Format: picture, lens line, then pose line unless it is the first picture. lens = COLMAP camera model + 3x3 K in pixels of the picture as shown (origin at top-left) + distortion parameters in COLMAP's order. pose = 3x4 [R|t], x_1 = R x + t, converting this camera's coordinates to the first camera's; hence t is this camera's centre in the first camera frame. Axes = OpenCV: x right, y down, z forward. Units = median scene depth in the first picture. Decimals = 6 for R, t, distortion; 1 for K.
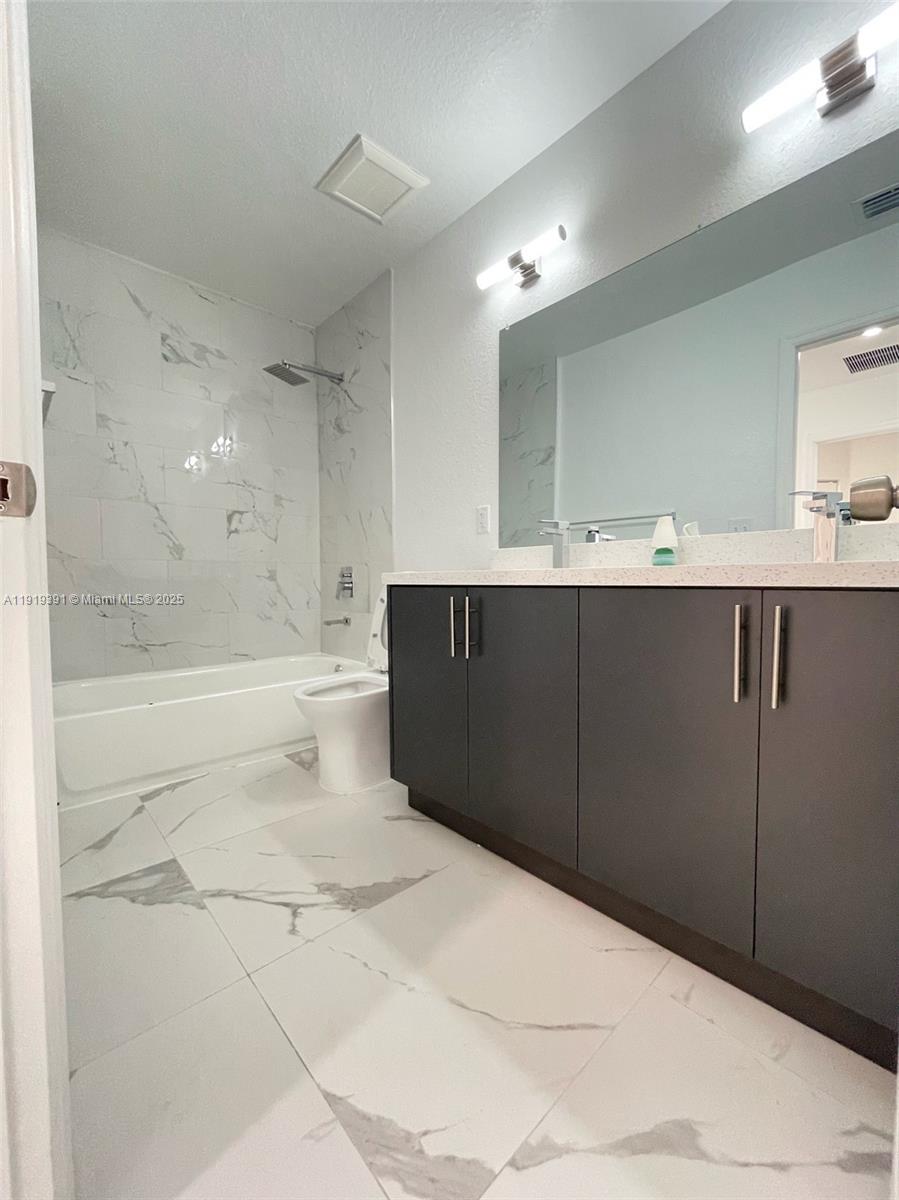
lens RADIAL K [[485.2, 0, 453.6], [0, 485.2, 601.8], [0, 0, 1]] dist [-0.001422, -0.000194]
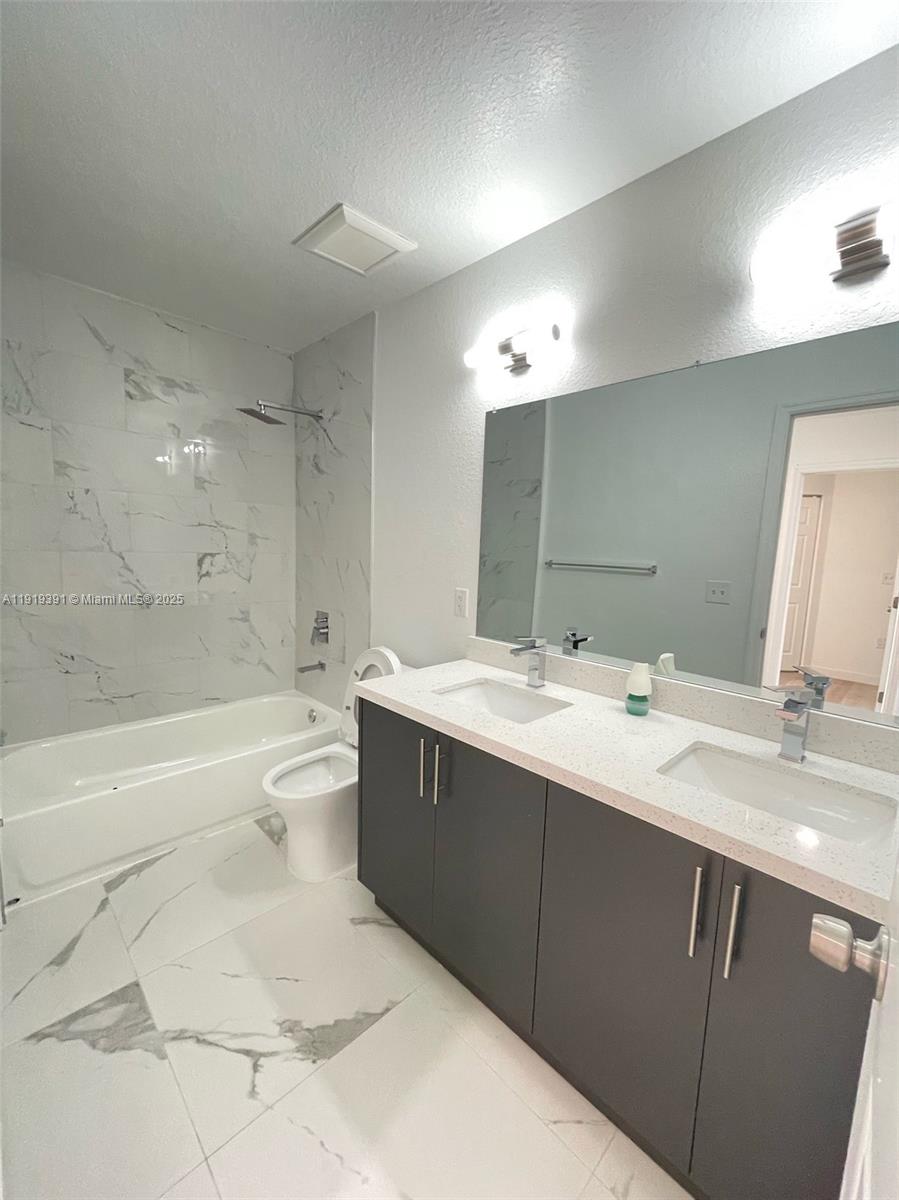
lens RADIAL K [[486.9, 0, 452.6], [0, 486.9, 601.9], [0, 0, 1]] dist [-0.000029, -0.000123]
pose [[0.998707, 0.036780, 0.035107, 0.008819], [-0.039249, 0.996600, 0.072440, -0.250871], [-0.032323, -0.073724, 0.996755, 0.022482]]
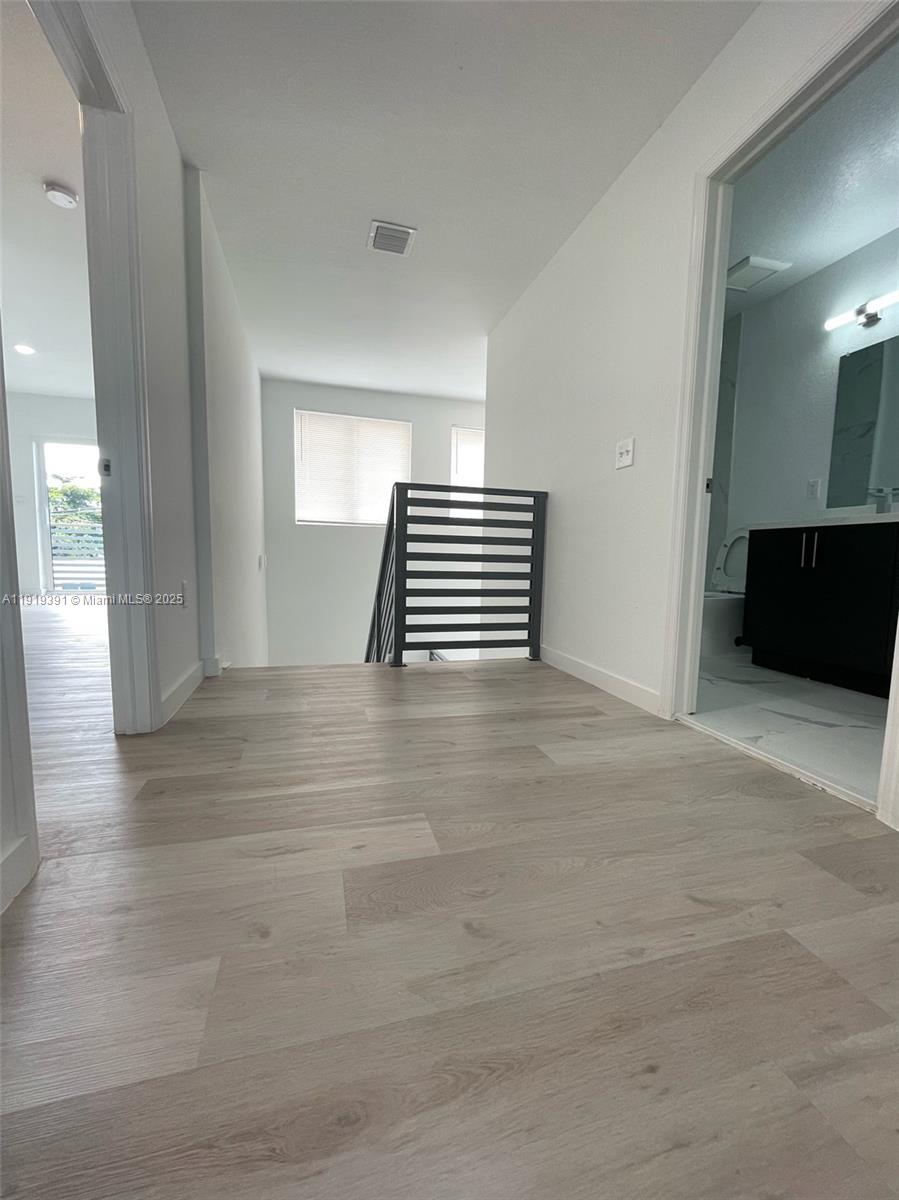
lens RADIAL K [[486.9, 0, 452.6], [0, 486.9, 601.9], [0, 0, 1]] dist [-0.000029, -0.000123]
pose [[0.890450, 0.063105, -0.450684, -0.232252], [-0.042400, 0.997536, 0.055902, 0.136438], [0.453101, -0.030669, 0.890932, -0.830446]]
